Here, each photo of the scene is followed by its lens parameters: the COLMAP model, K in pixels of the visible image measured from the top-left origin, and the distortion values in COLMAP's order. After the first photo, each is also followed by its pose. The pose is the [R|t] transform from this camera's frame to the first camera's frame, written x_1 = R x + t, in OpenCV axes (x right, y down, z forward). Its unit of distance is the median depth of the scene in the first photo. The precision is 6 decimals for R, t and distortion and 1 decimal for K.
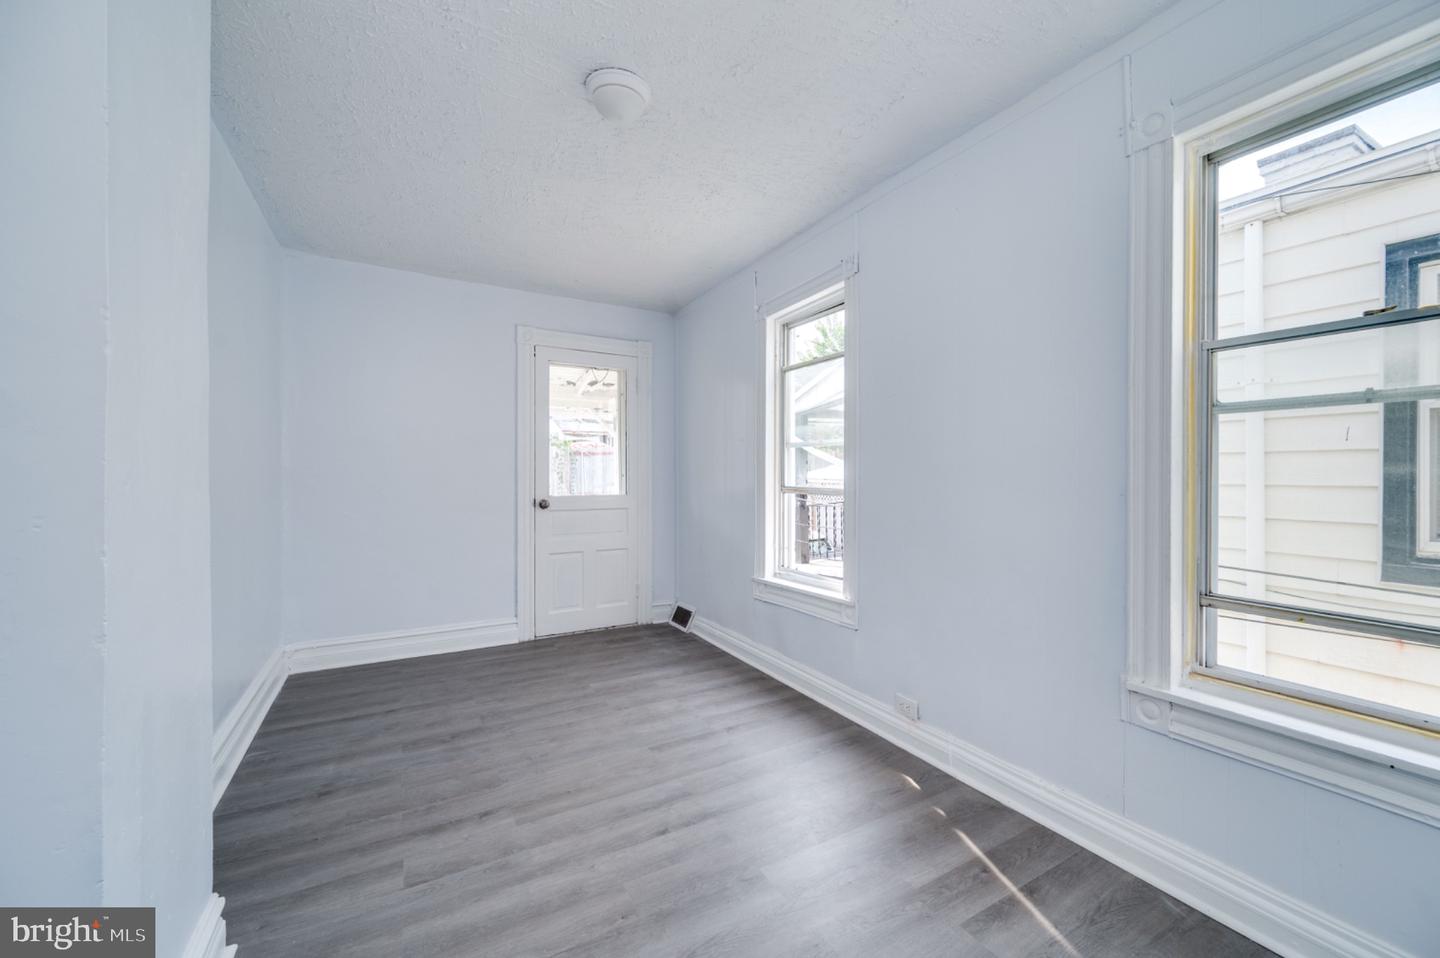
lens RADIAL K [[585.7, 0, 730.5], [0, 585.7, 479.2], [0, 0, 1]] dist [0.001031, 0.001083]
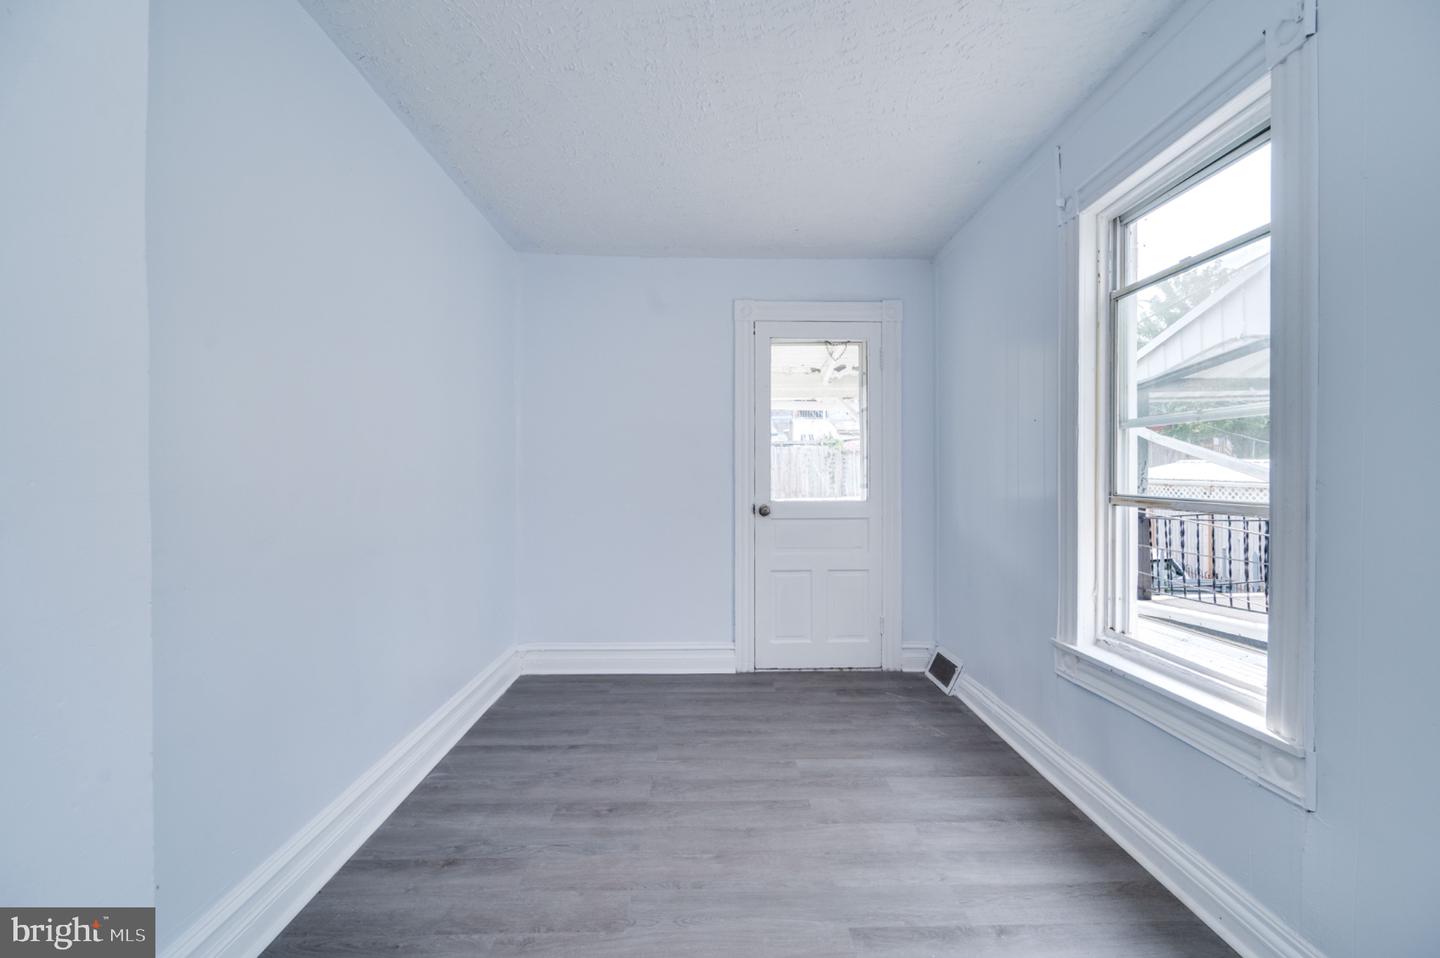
lens RADIAL K [[585.7, 0, 710.6], [0, 585.7, 479.1], [0, 0, 1]] dist [0.001031, 0.001083]
pose [[0.877525, 0.000311, -0.479531, 0.018684], [0.000094, 1.000000, 0.000822, -0.004514], [0.479531, -0.000767, 0.877525, 0.311222]]
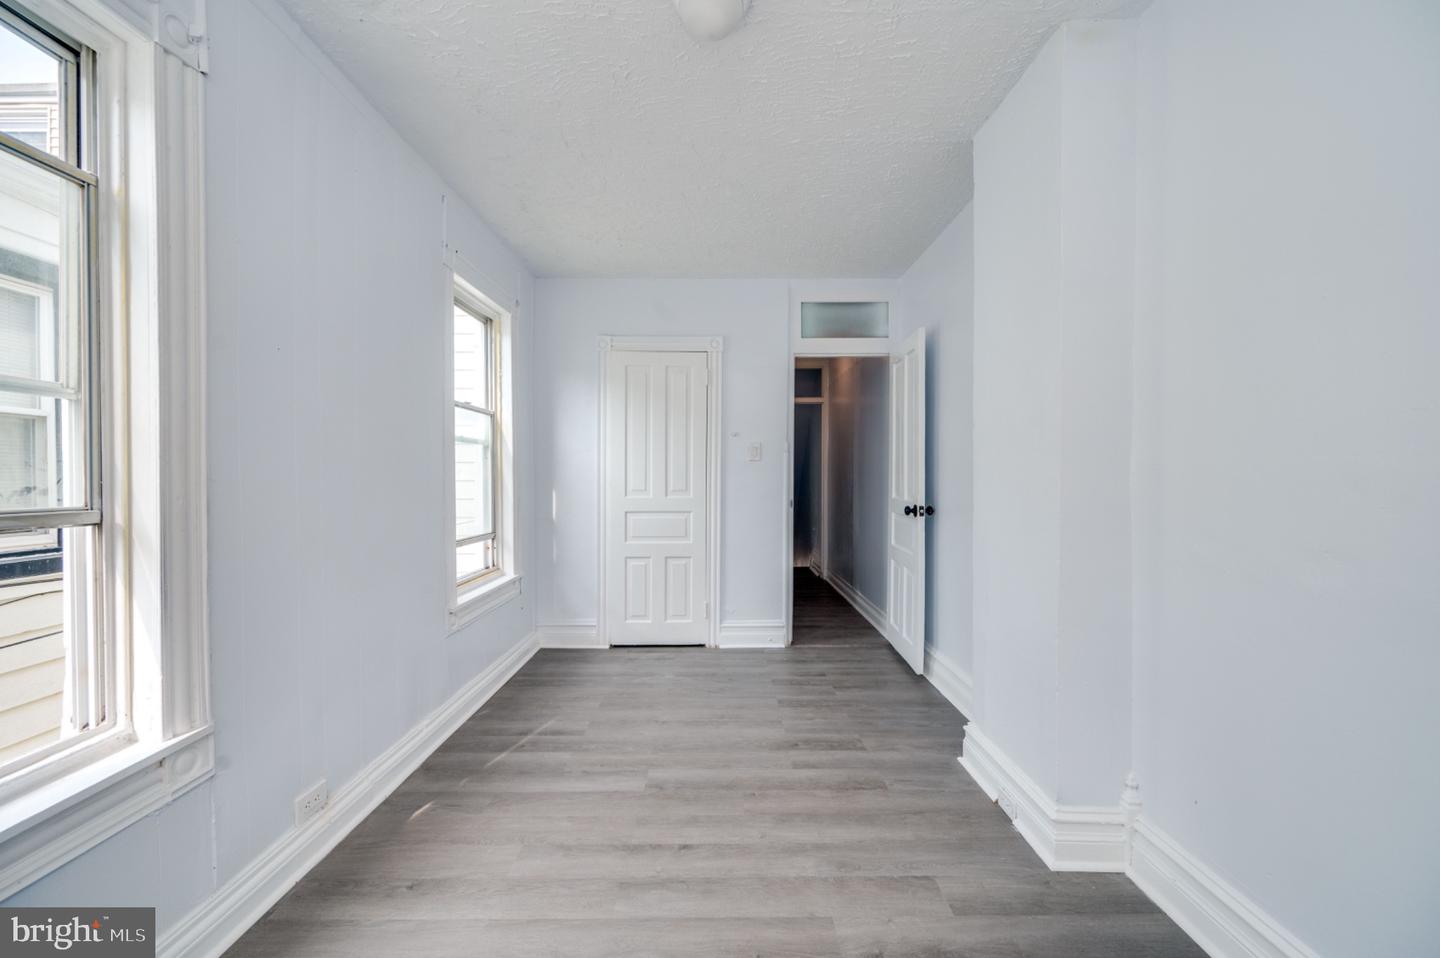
lens RADIAL K [[585.7, 0, 720.6], [0, 585.7, 478.5], [0, 0, 1]] dist [0.001031, 0.001083]
pose [[-0.875762, 0.000668, 0.482742, -0.364667], [0.005533, 0.999947, 0.008652, -0.007506], [-0.482711, 0.010248, -0.875720, 1.043170]]
